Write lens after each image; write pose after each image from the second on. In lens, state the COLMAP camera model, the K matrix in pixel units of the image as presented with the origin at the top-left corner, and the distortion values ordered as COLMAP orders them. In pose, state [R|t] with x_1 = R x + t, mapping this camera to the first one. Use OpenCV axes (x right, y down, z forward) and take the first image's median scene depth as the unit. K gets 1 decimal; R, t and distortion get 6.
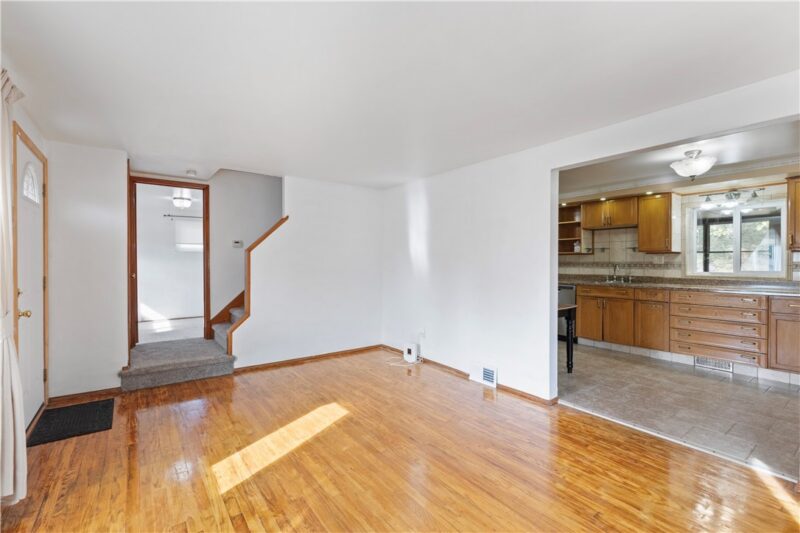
lens RADIAL K [[360.2, 0, 397.2], [0, 360.2, 261.4], [0, 0, 1]] dist [0.002752, -0.000298]
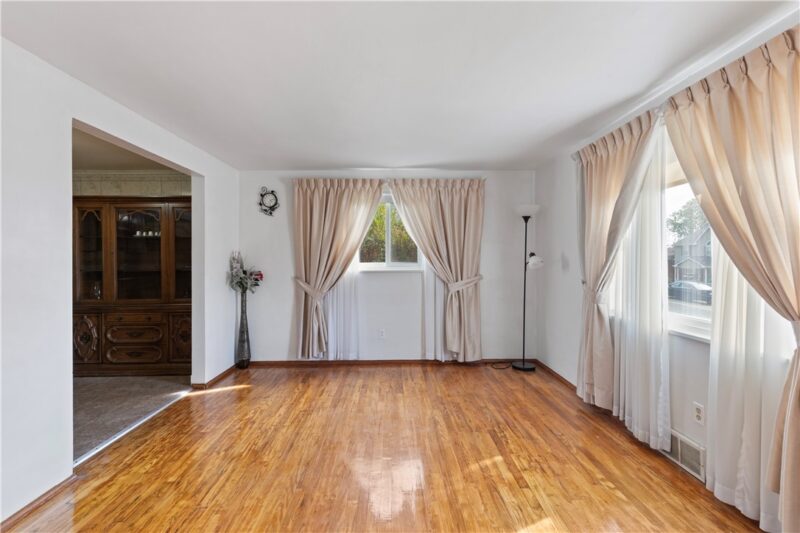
lens RADIAL K [[360.2, 0, 397.2], [0, 360.2, 261.4], [0, 0, 1]] dist [0.002752, -0.000298]
pose [[-0.818617, -0.001935, 0.574337, -0.624487], [0.003310, 0.999962, 0.008088, 0.000853], [-0.574331, 0.008522, -0.818579, 1.746453]]
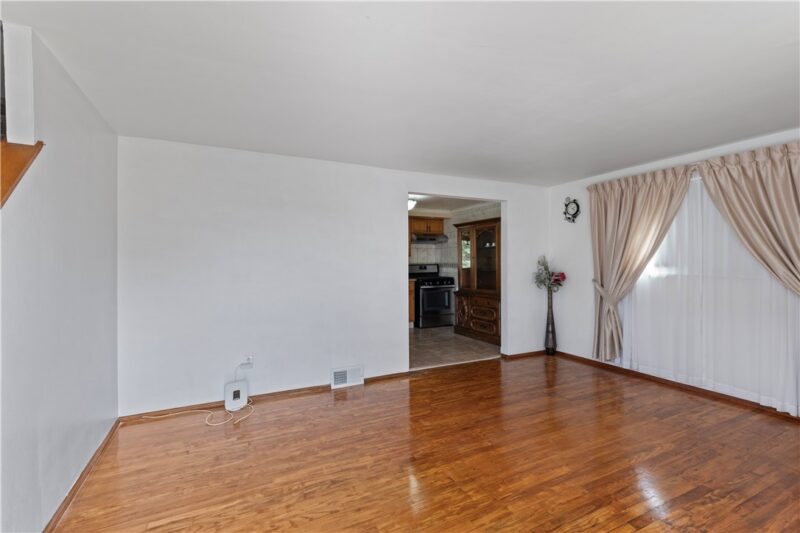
lens RADIAL K [[360.2, 0, 397.2], [0, 360.2, 261.4], [0, 0, 1]] dist [0.002752, -0.000298]
pose [[0.174027, 0.000835, 0.984741, -1.242649], [0.007913, 0.999966, -0.002246, -0.005991], [-0.984709, 0.008183, 0.174014, 1.191579]]
